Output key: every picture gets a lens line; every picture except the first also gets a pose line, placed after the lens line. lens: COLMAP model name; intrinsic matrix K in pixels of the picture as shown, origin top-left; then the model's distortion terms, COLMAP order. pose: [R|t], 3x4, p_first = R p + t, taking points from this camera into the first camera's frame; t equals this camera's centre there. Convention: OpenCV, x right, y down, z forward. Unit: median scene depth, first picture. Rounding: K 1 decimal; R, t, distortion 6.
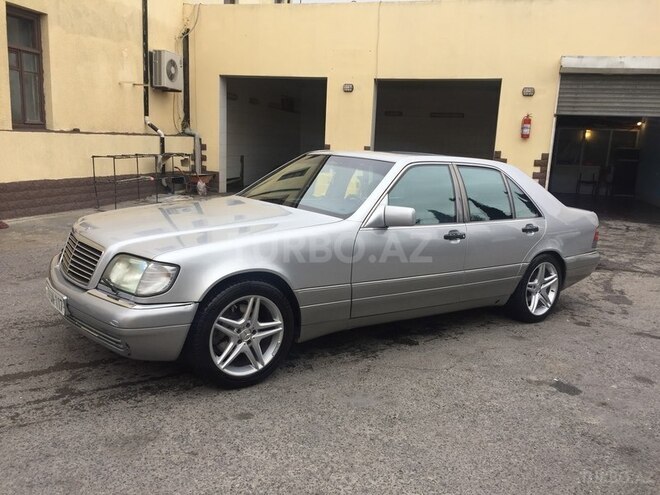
lens RADIAL K [[562.5, 0, 331.7], [0, 562.5, 248.0], [0, 0, 1]] dist [0.080663, -0.103623]
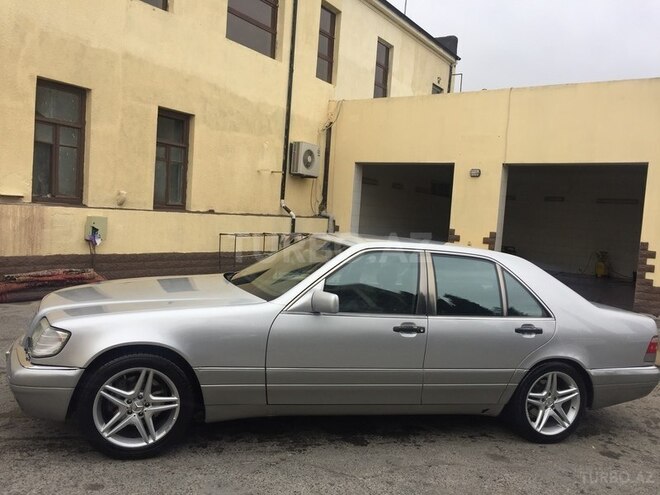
lens RADIAL K [[562.5, 0, 331.7], [0, 562.5, 248.0], [0, 0, 1]] dist [0.080663, -0.103623]
pose [[0.942391, 0.039756, -0.332143, 0.175377], [-0.087036, 0.987856, -0.128706, -0.009885], [0.322993, 0.150200, 0.934407, 0.034539]]
